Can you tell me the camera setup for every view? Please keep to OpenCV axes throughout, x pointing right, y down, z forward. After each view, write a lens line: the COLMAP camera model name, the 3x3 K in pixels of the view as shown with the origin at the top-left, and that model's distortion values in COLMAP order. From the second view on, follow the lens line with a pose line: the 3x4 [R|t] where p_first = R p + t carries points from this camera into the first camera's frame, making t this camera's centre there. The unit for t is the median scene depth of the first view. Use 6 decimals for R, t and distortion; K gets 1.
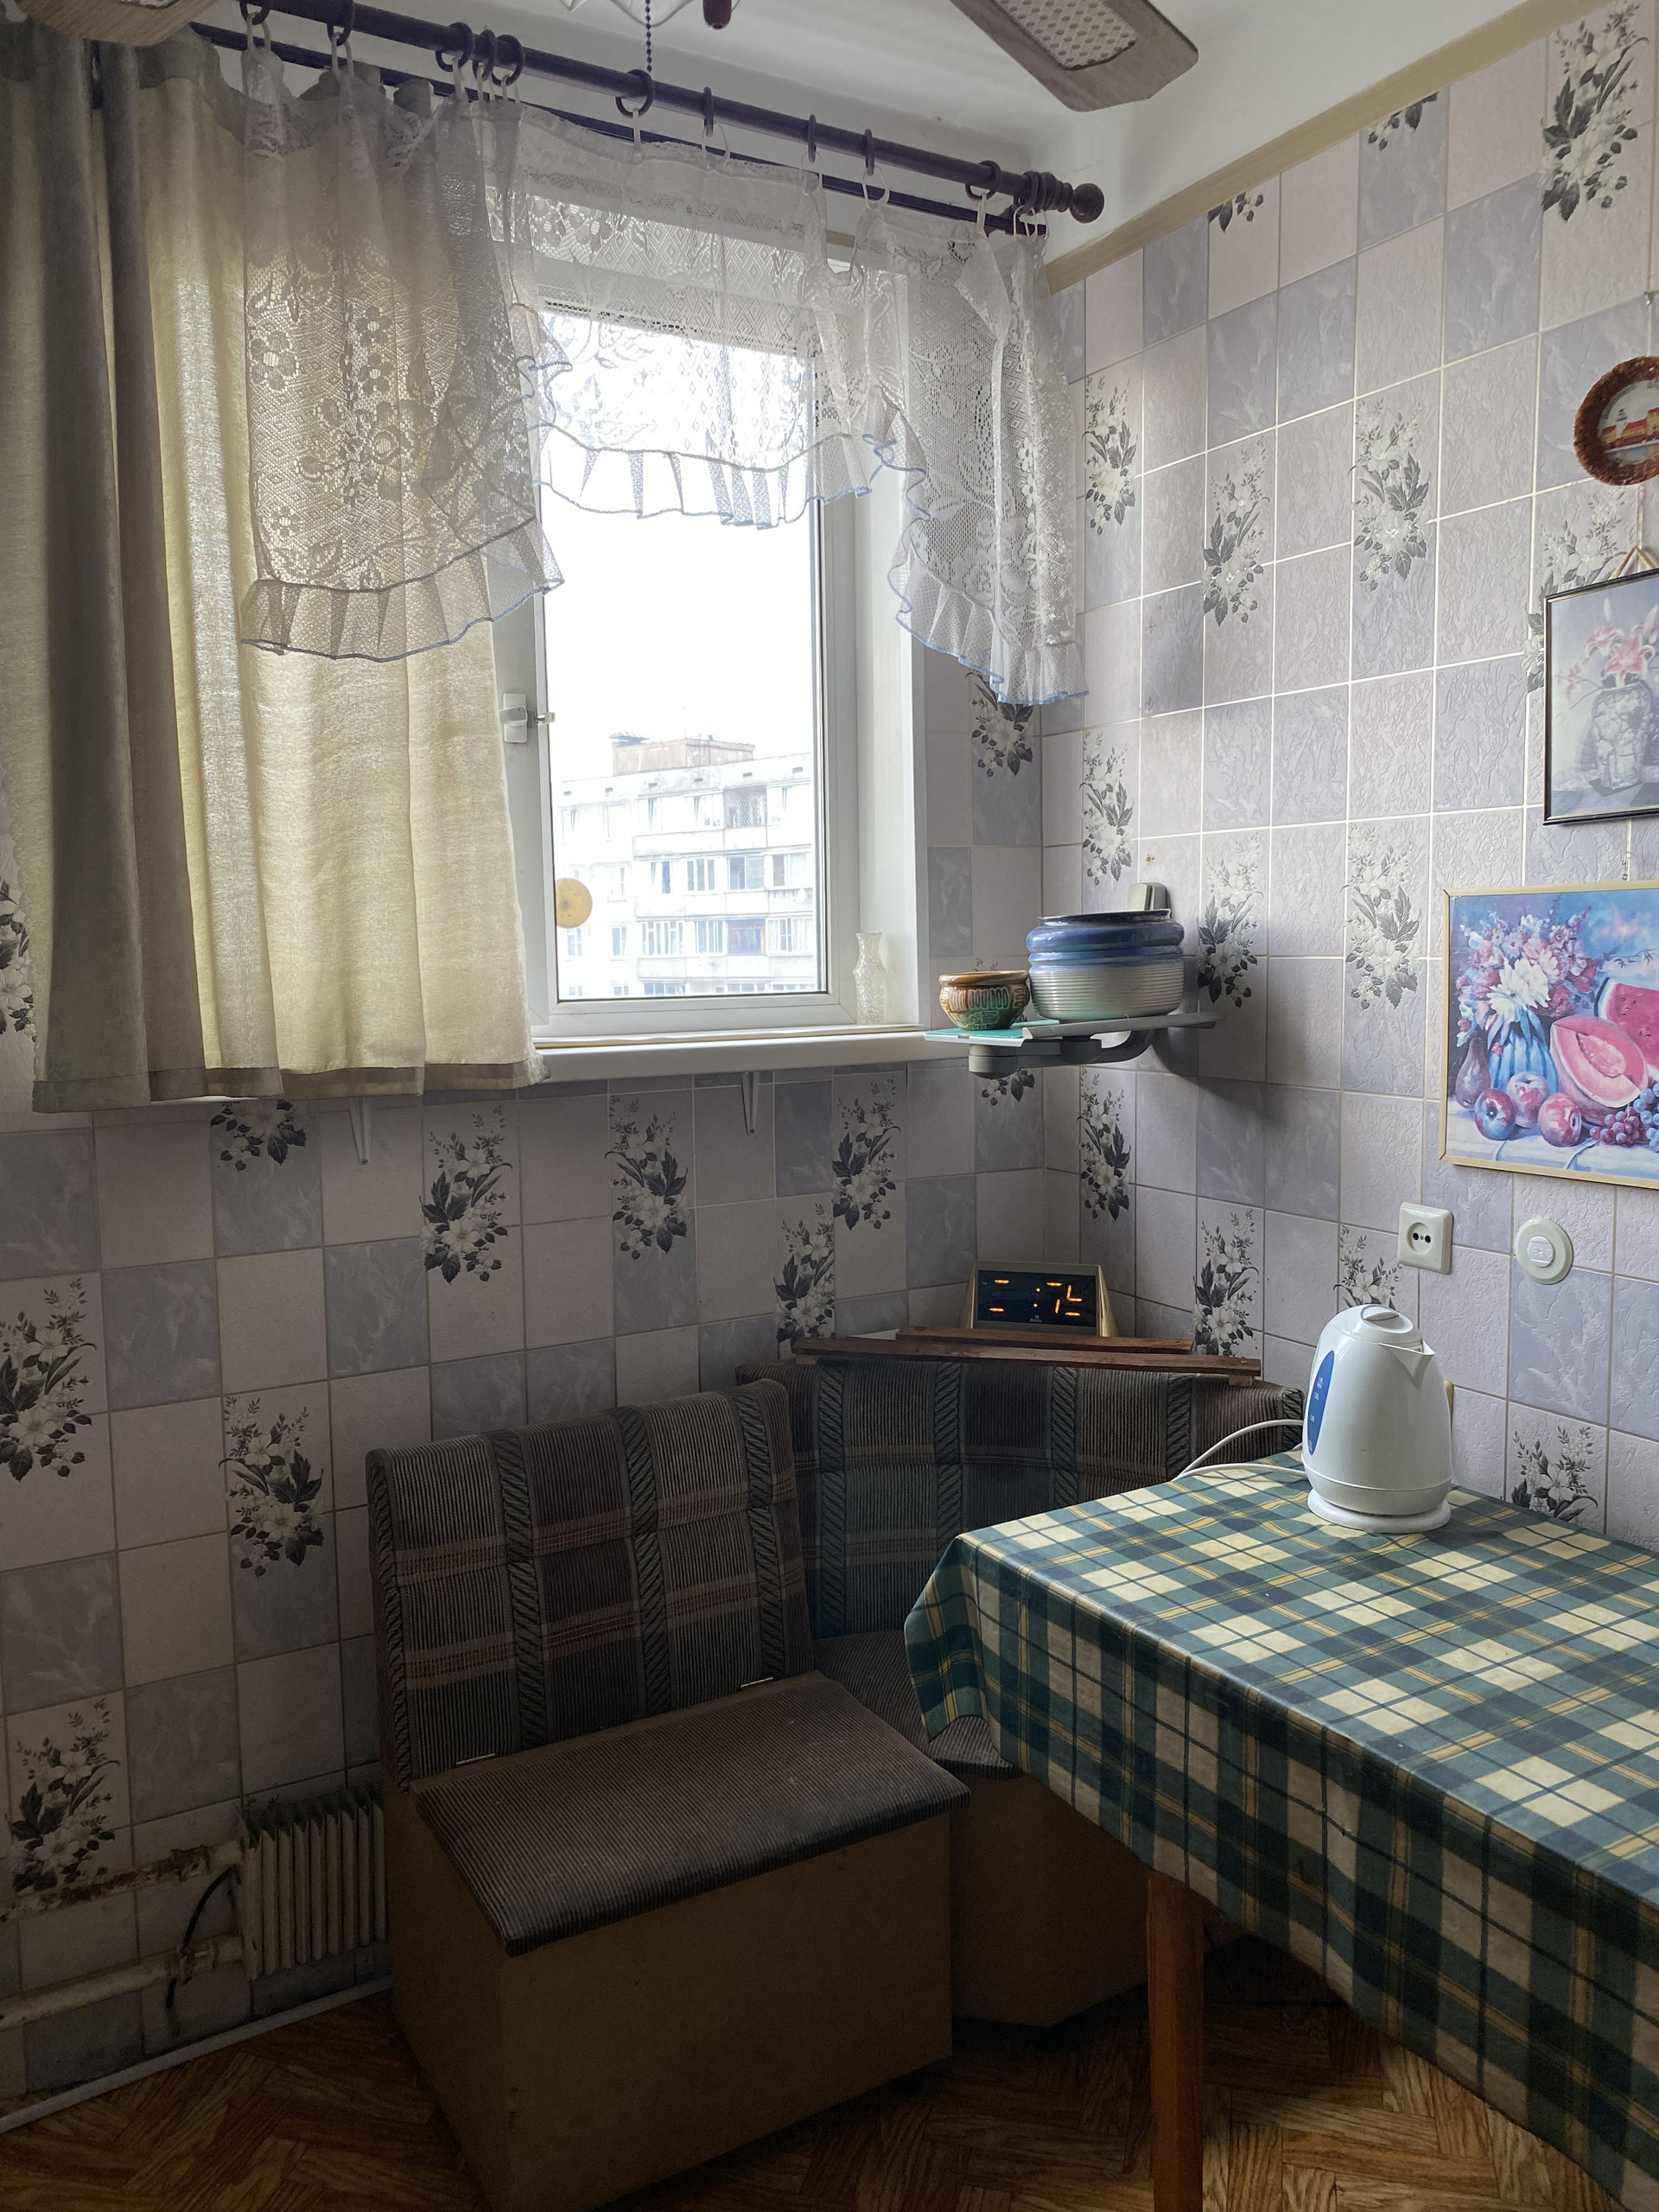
lens RADIAL K [[1680.6, 0, 836.5], [0, 1680.6, 1077.1], [0, 0, 1]] dist [0.149764, -0.243654]
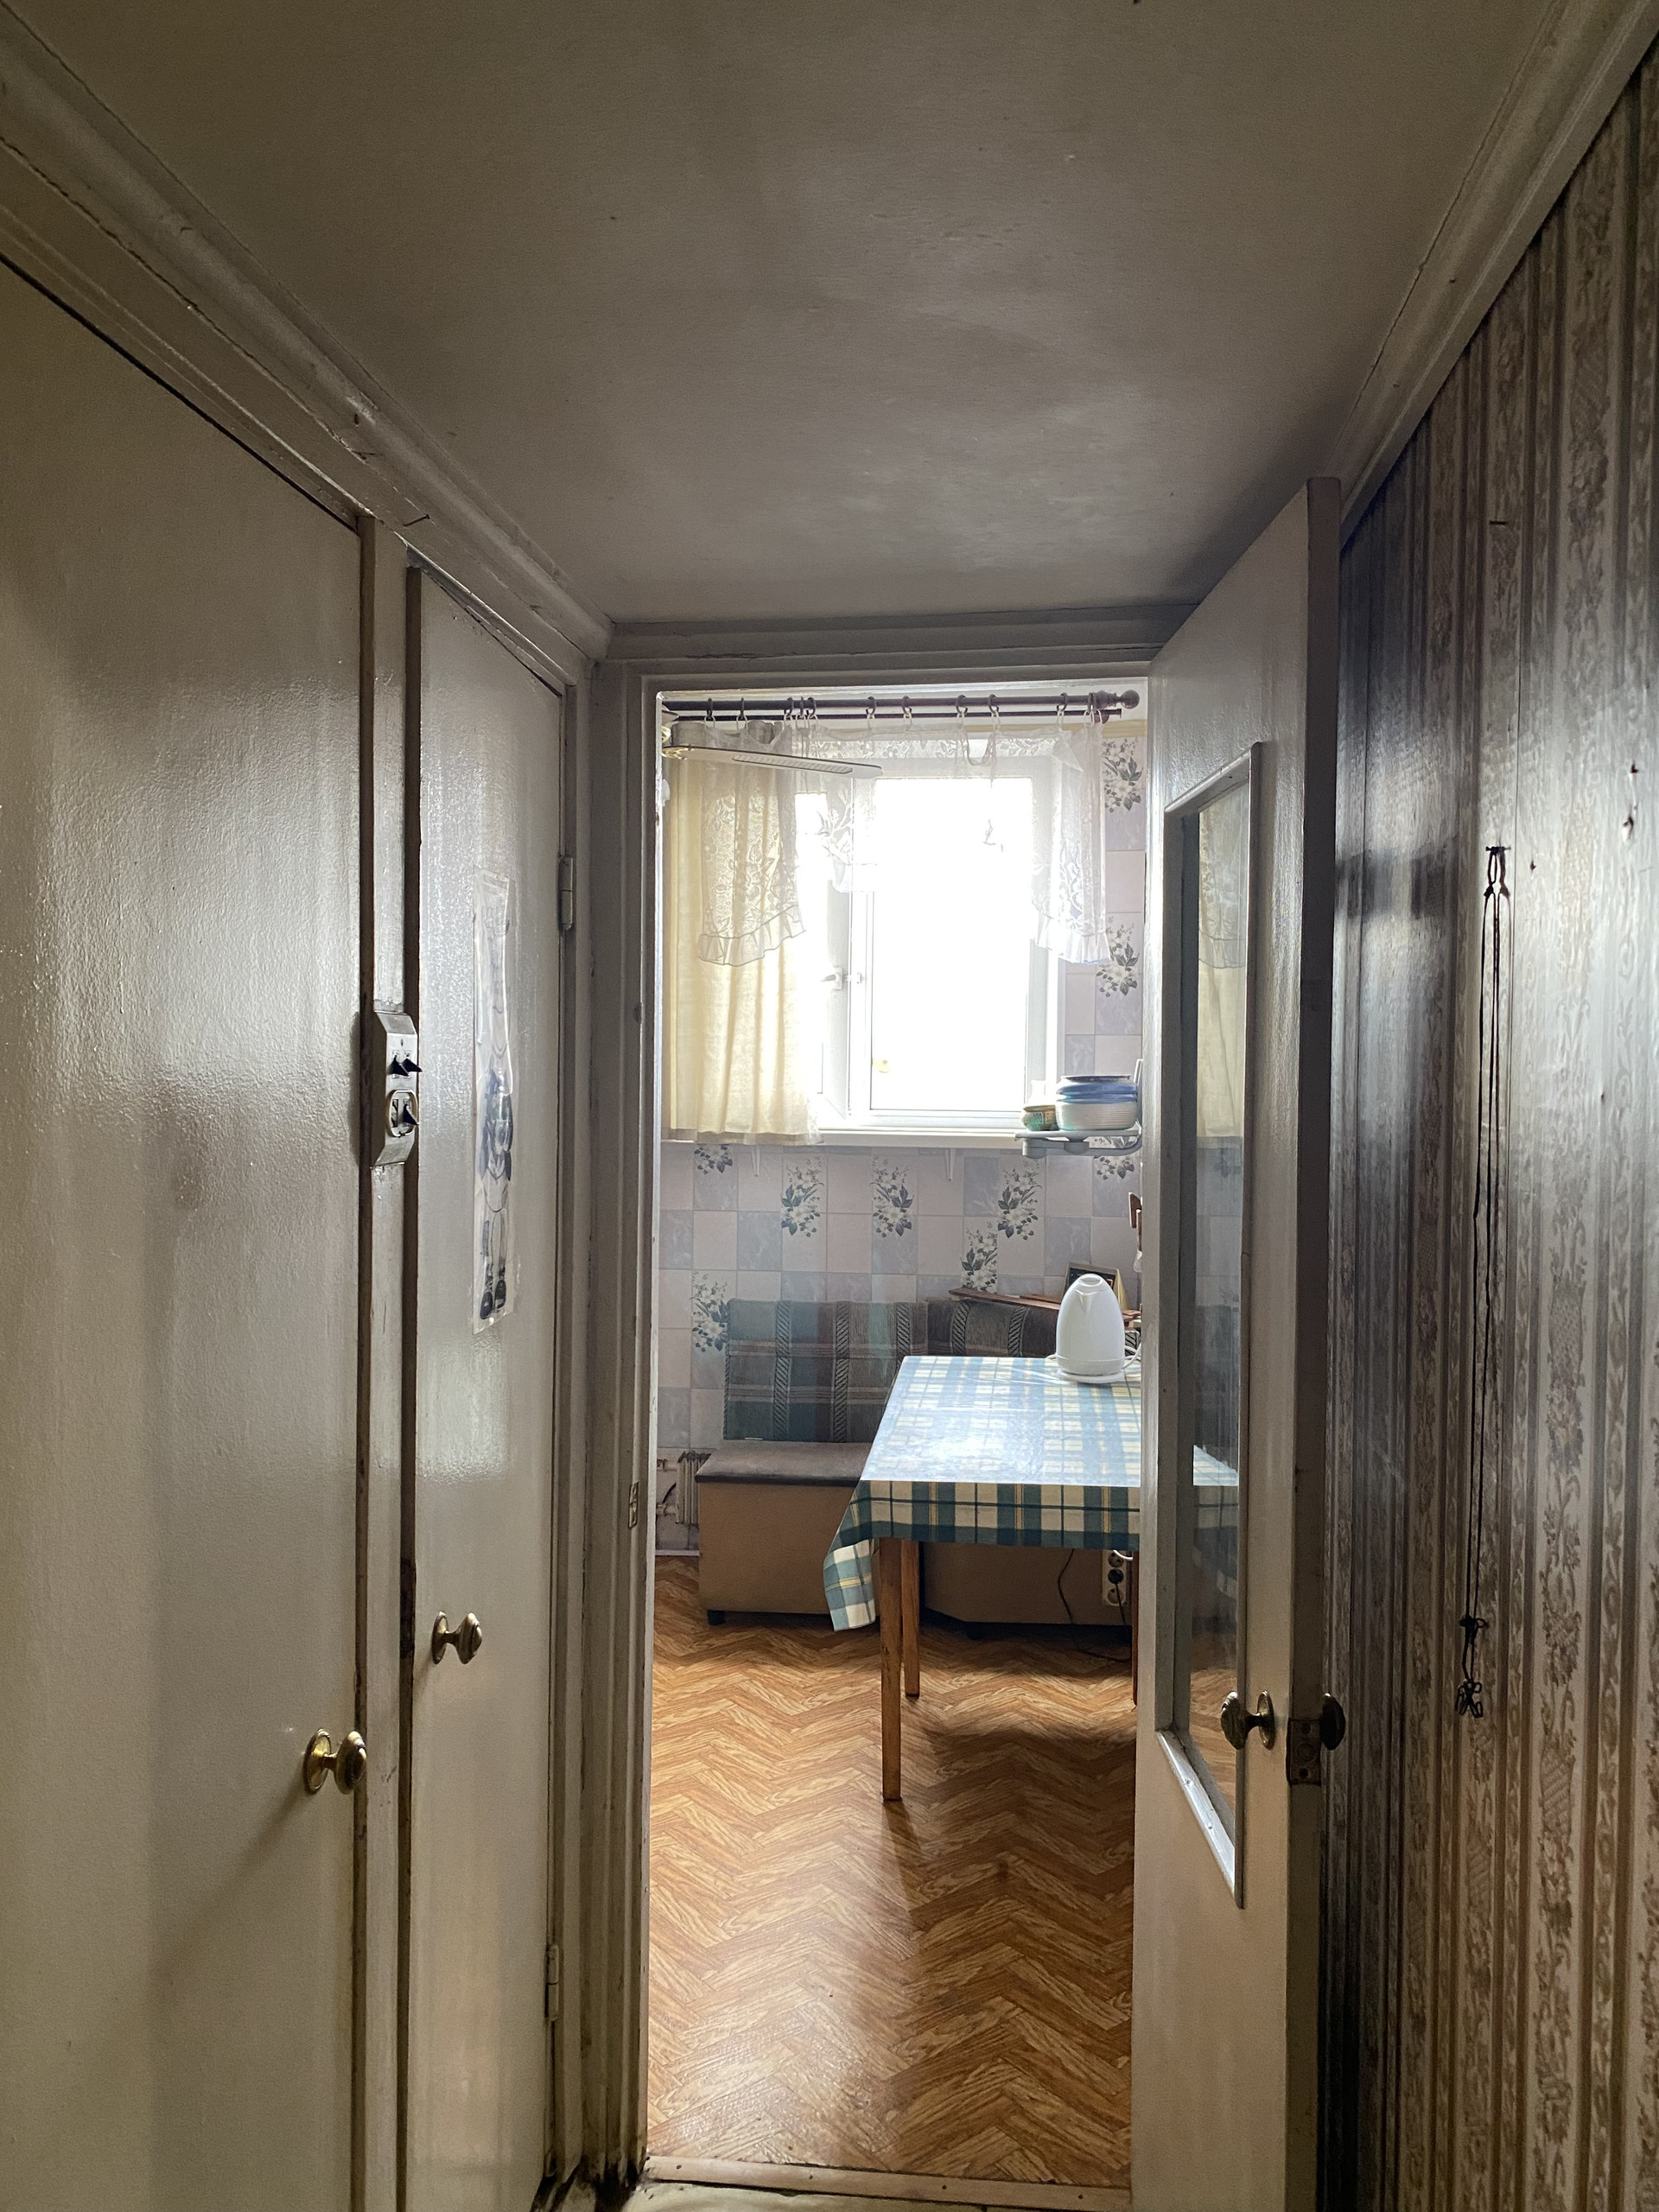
lens RADIAL K [[1680.6, 0, 836.5], [0, 1680.6, 1077.1], [0, 0, 1]] dist [0.149764, -0.243654]
pose [[0.795183, 0.030998, -0.605576, 1.120552], [-0.072687, 0.996364, -0.044444, 0.010176], [0.601997, 0.079358, 0.794545, -0.703336]]
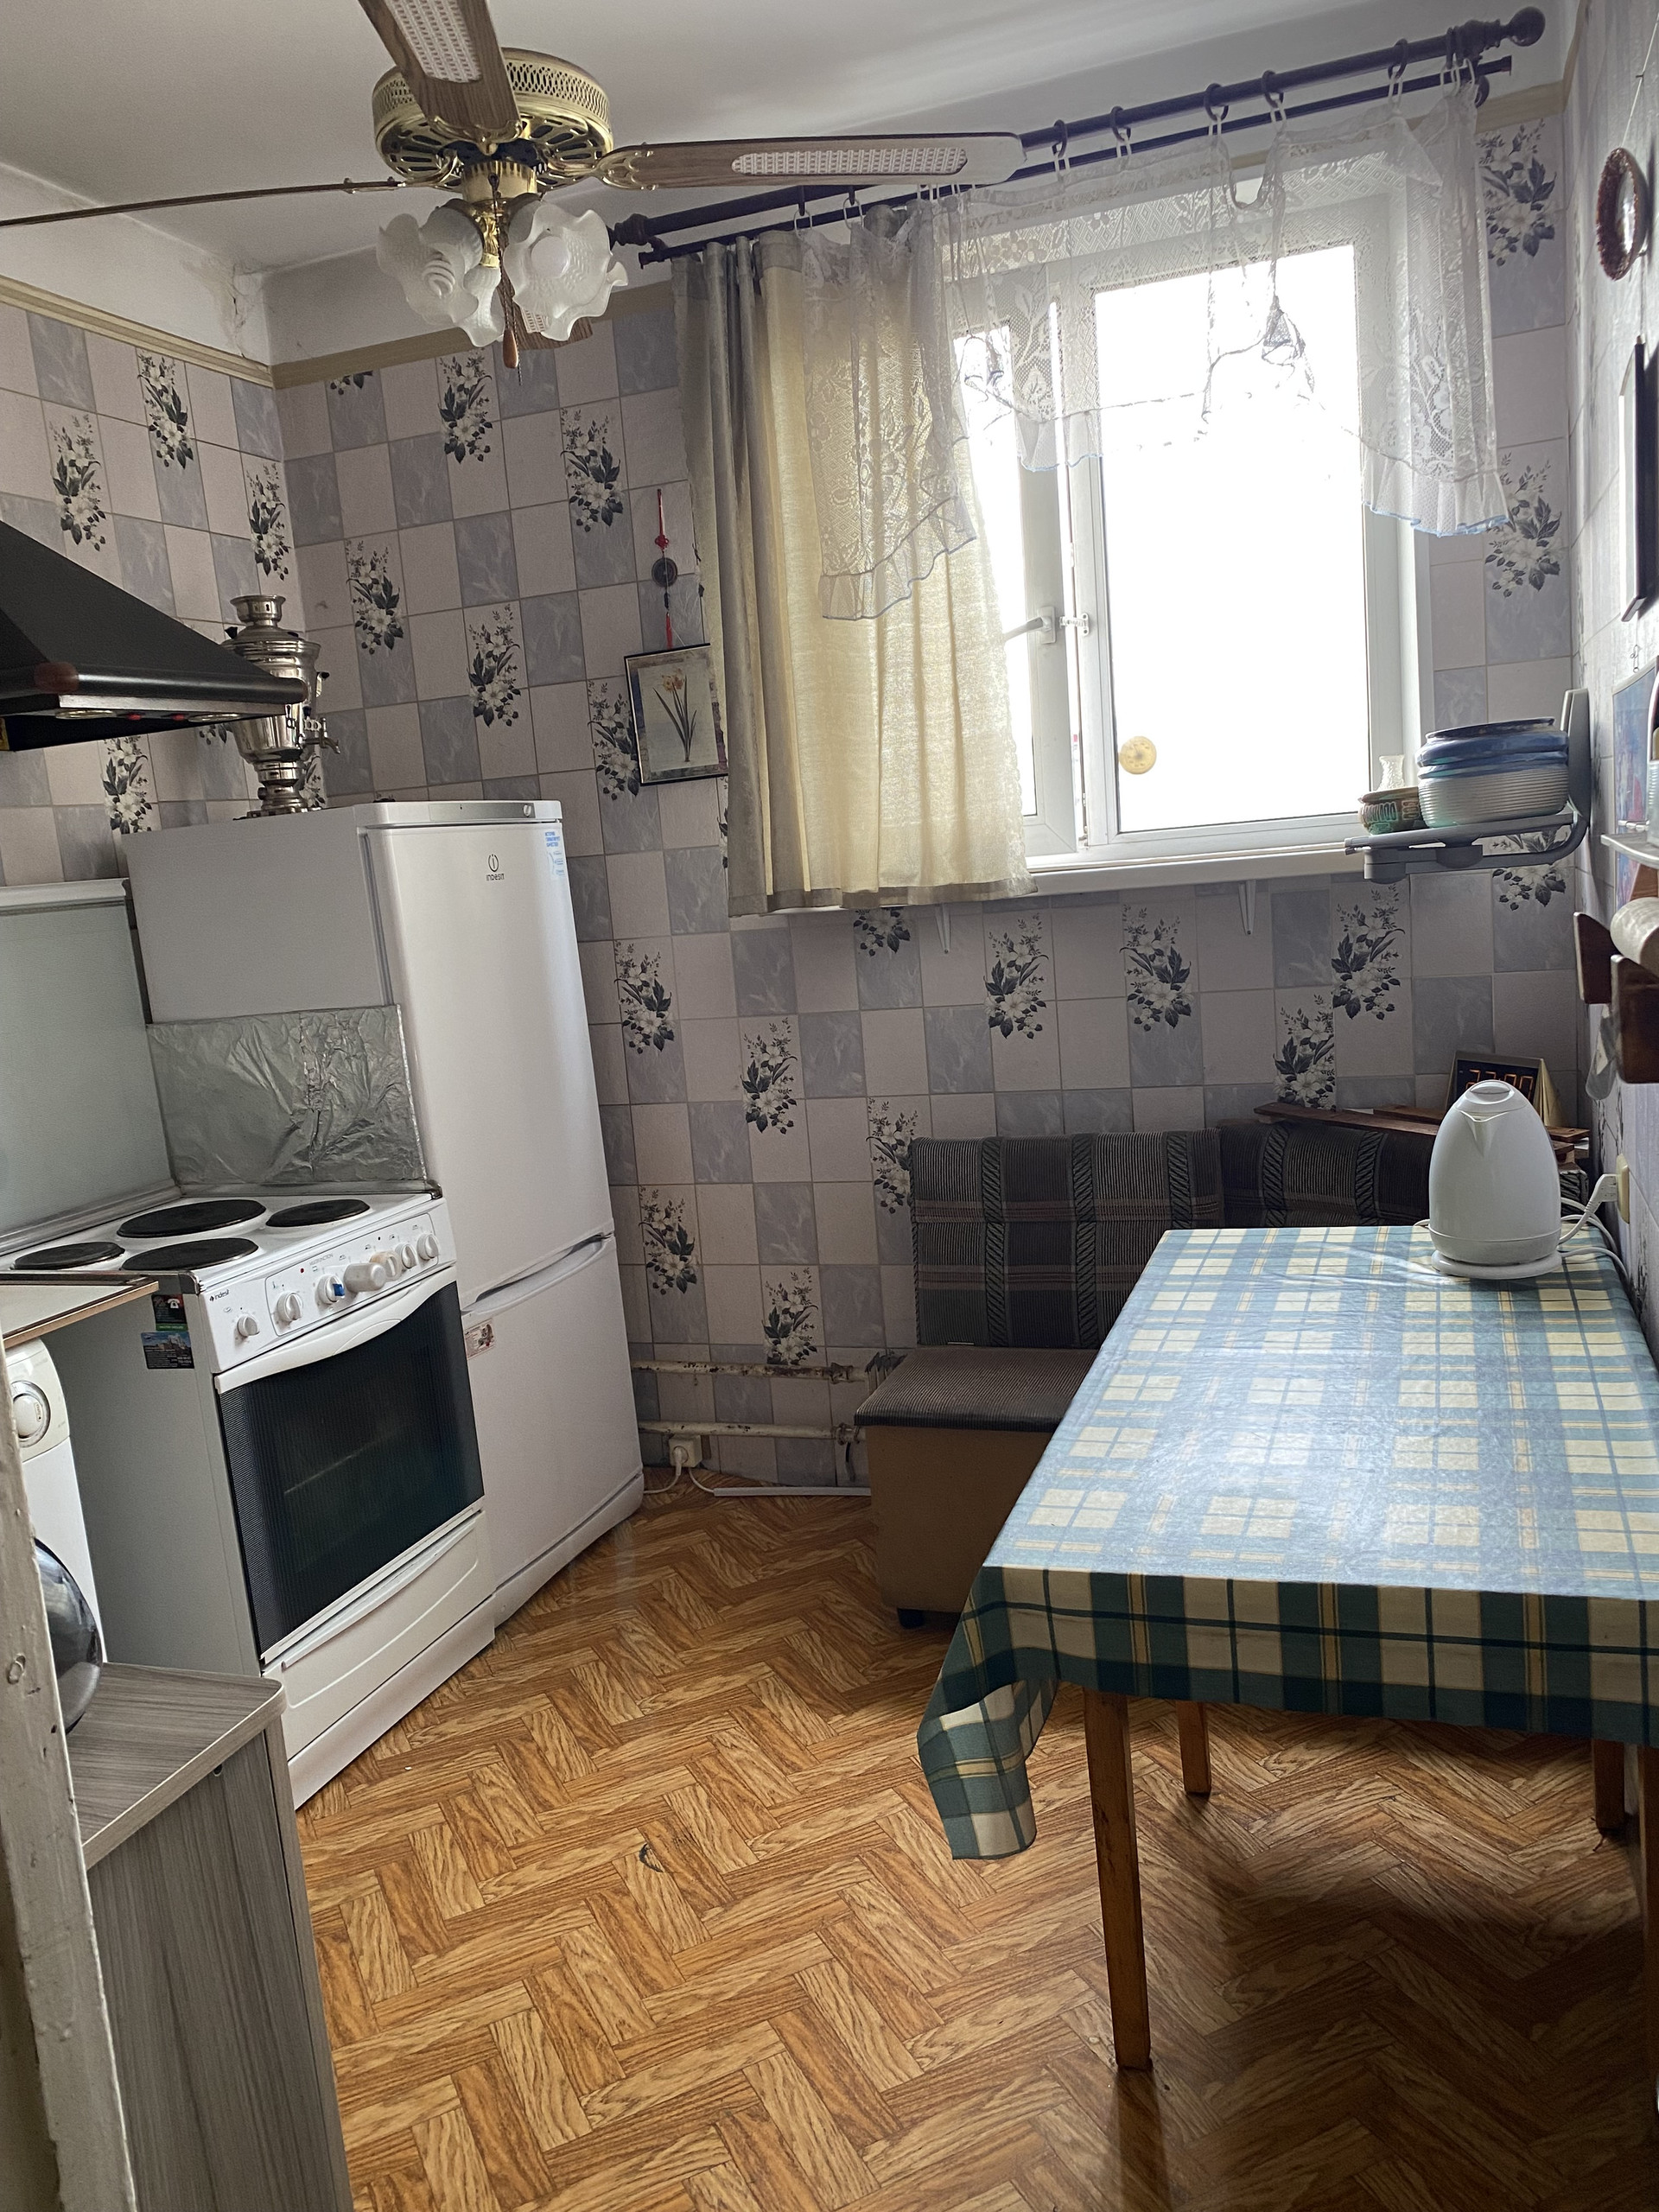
lens RADIAL K [[1681.7, 0, 829.5], [0, 1681.7, 1106.0], [0, 0, 1]] dist [0.035233, -0.035098]
pose [[0.640631, 0.072957, -0.764375, 0.763437], [0.012575, 0.994345, 0.105446, 0.026384], [0.767746, -0.077164, 0.636092, -0.023649]]
